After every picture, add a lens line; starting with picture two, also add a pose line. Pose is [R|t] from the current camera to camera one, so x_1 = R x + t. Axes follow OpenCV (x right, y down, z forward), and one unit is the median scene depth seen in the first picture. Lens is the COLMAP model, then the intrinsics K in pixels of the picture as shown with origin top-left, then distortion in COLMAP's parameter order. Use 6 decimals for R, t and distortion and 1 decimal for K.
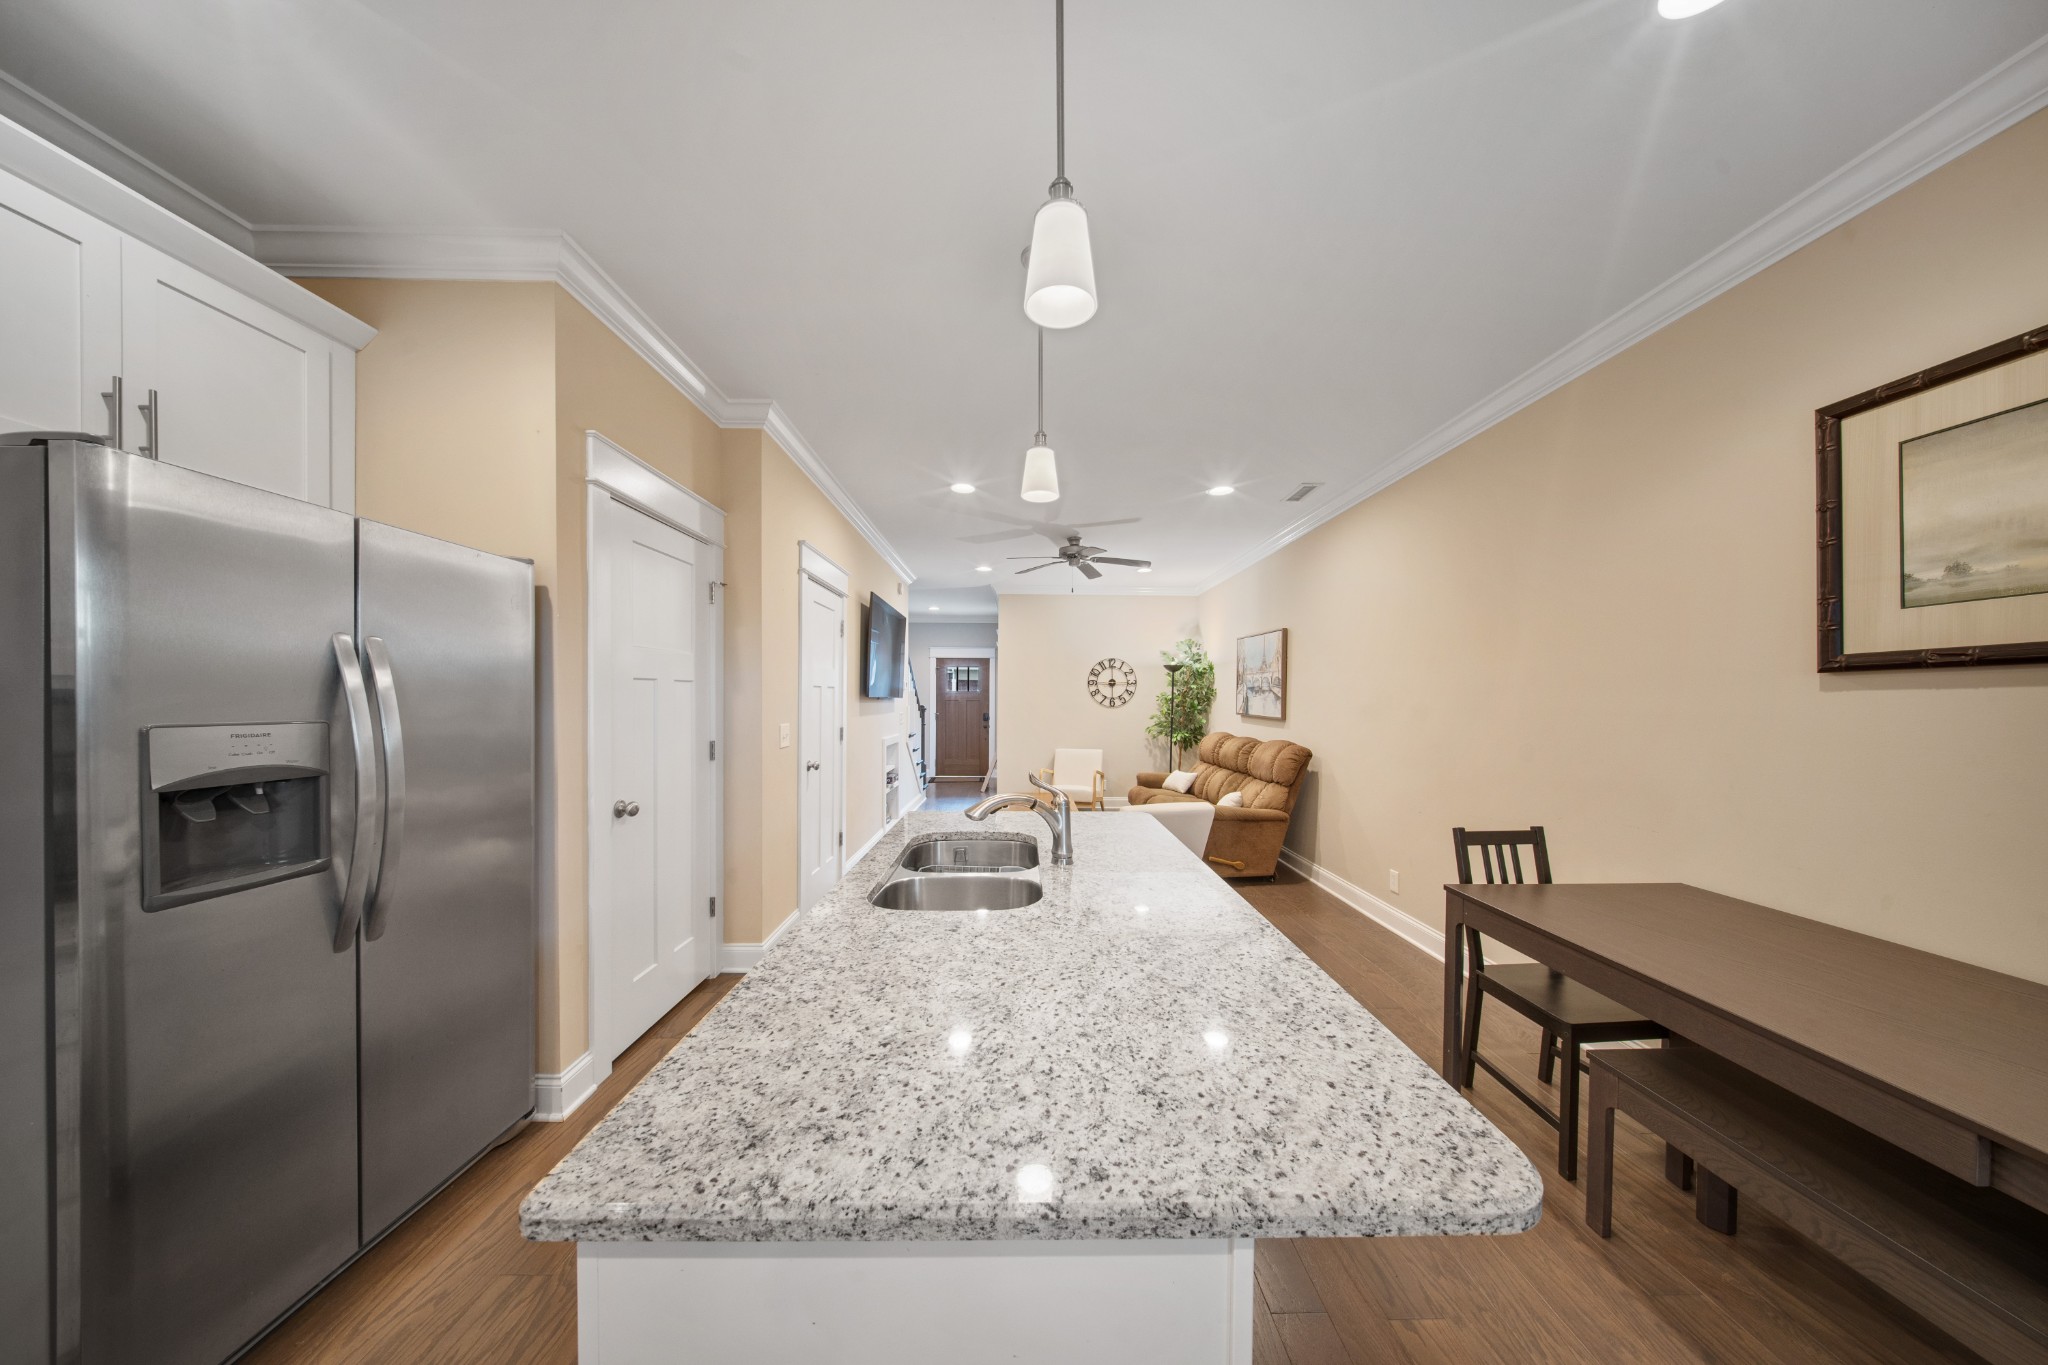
lens RADIAL K [[602.5, 0, 1029.1], [0, 602.5, 681.6], [0, 0, 1]] dist [-0.000695, -0.000146]
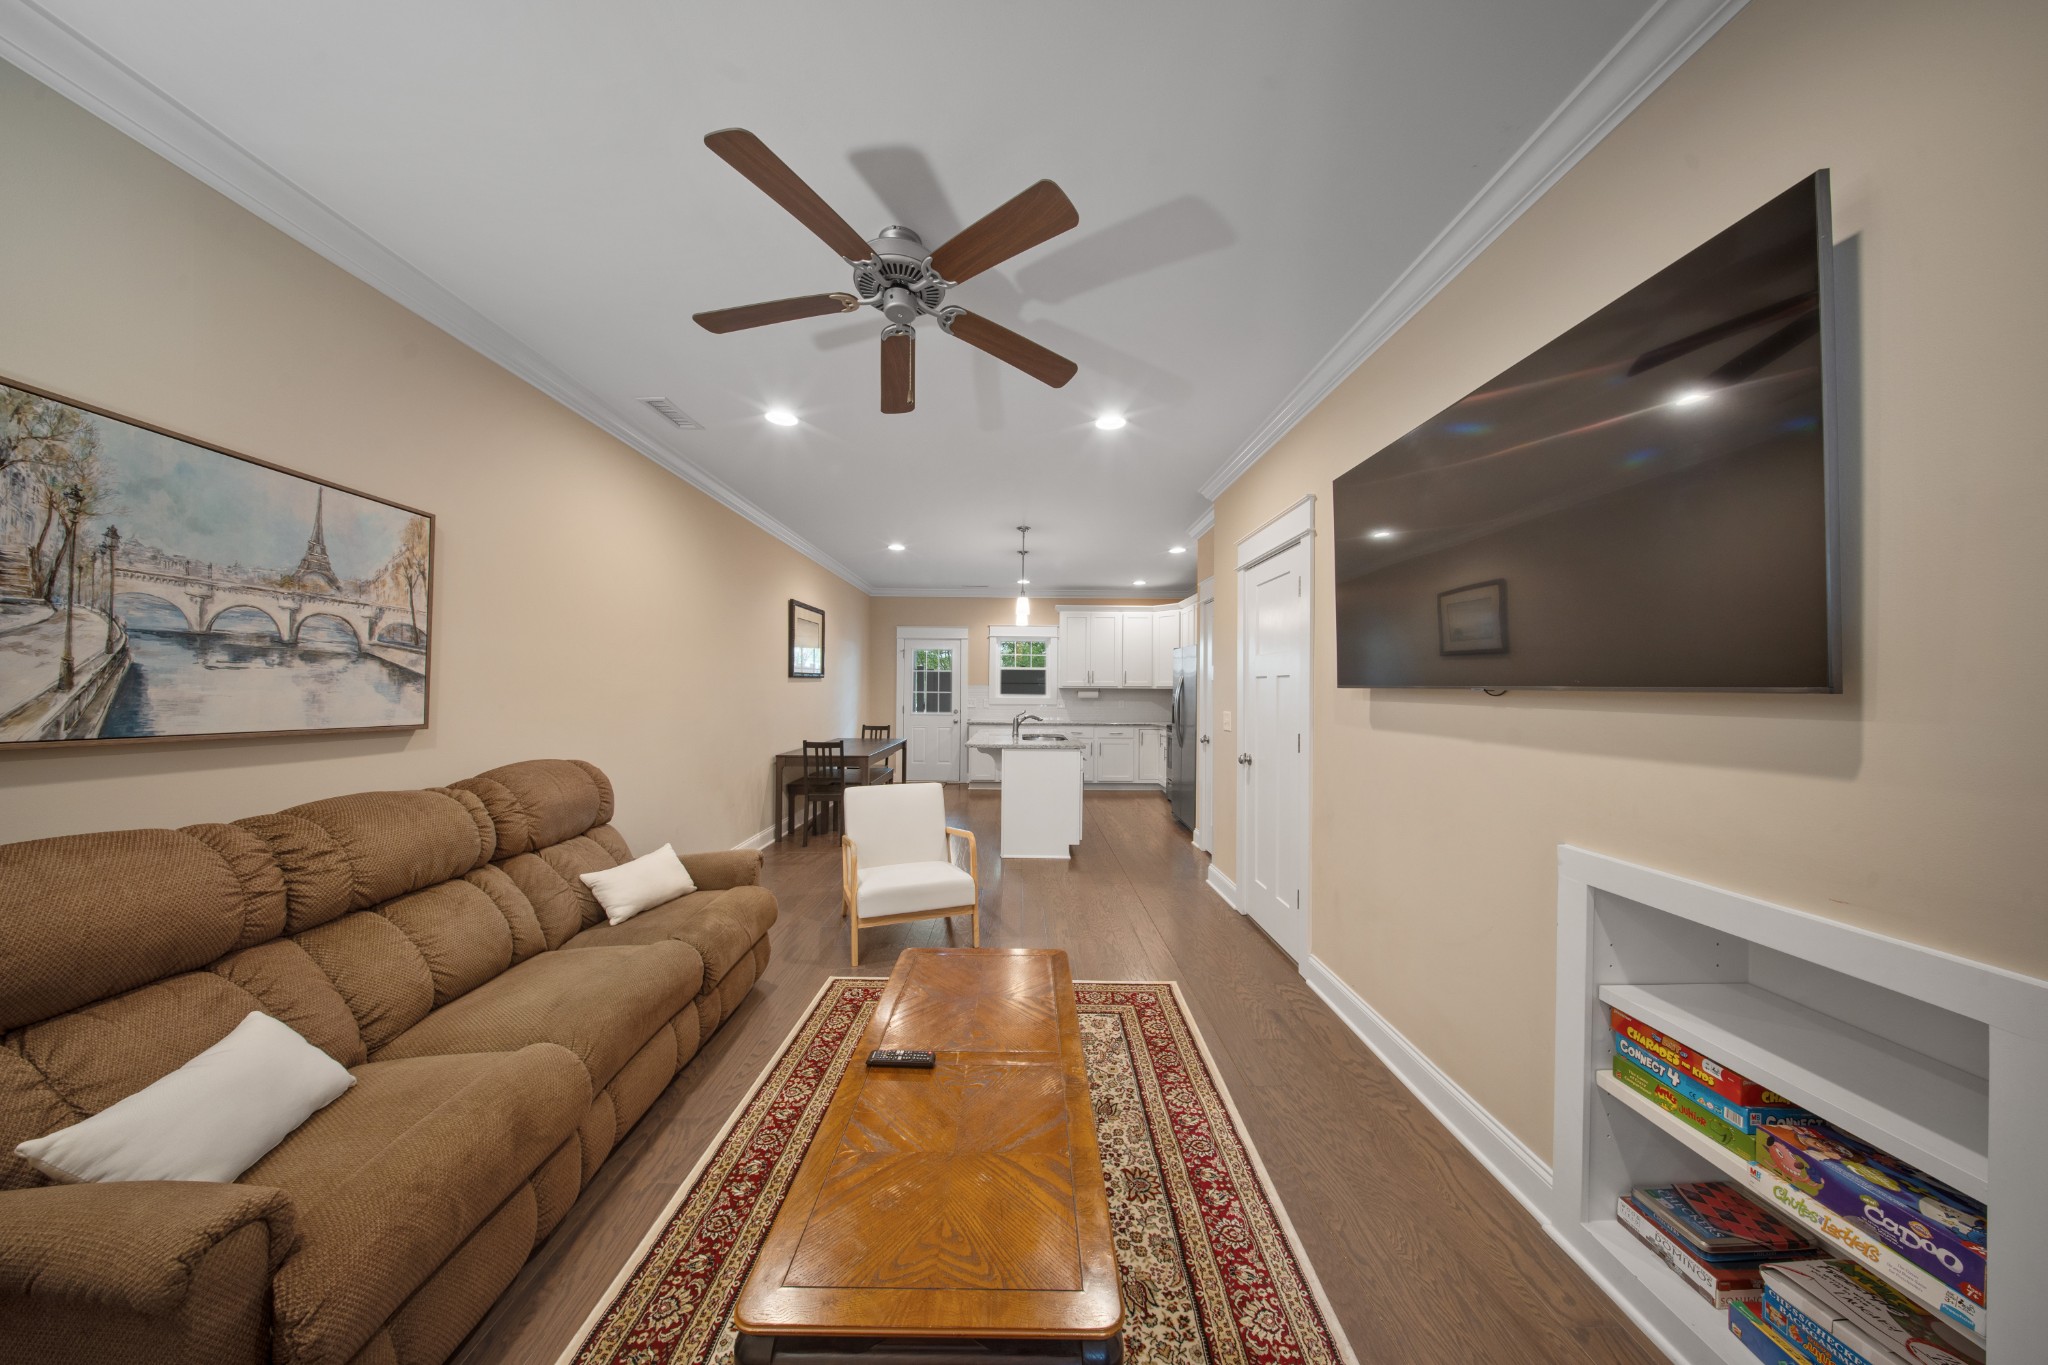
lens RADIAL K [[602.5, 0, 1029.1], [0, 602.5, 681.6], [0, 0, 1]] dist [-0.000695, -0.000146]
pose [[-0.999886, -0.014752, -0.003131, -0.002756], [-0.014615, 0.999091, -0.040051, 0.027823], [0.003719, -0.040001, -0.999193, 0.956003]]
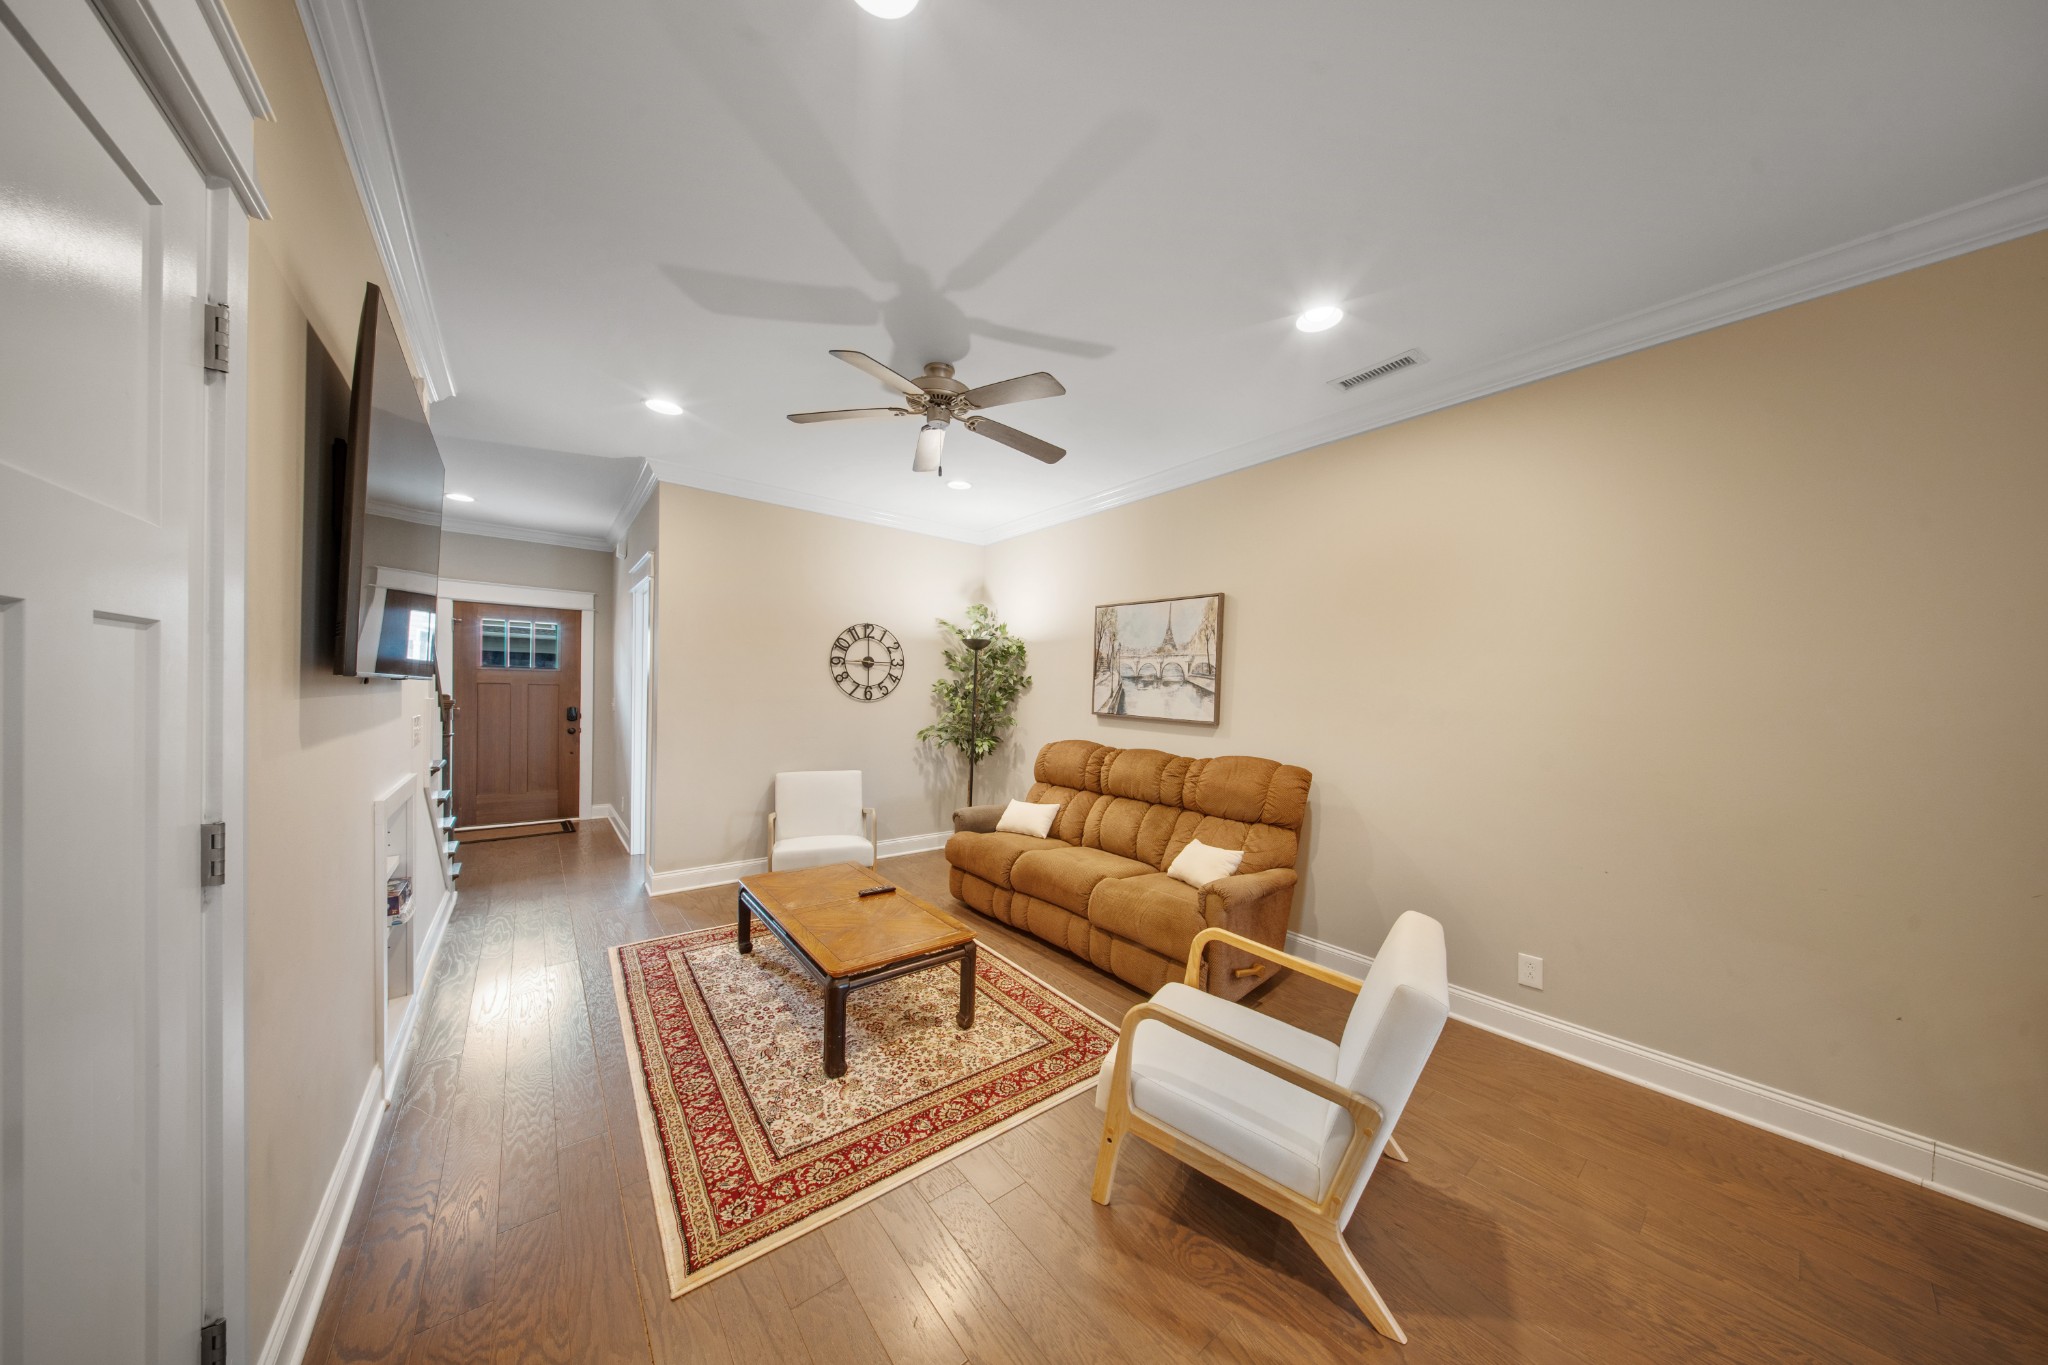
lens RADIAL K [[620.2, 0, 1037.5], [0, 620.2, 700.5], [0, 0, 1]] dist [0.000321, -0.000028]
pose [[0.785492, 0.003109, 0.618864, -0.125878], [-0.035664, 0.998553, 0.040251, 0.009567], [-0.617843, -0.053688, 0.784466, 0.377591]]
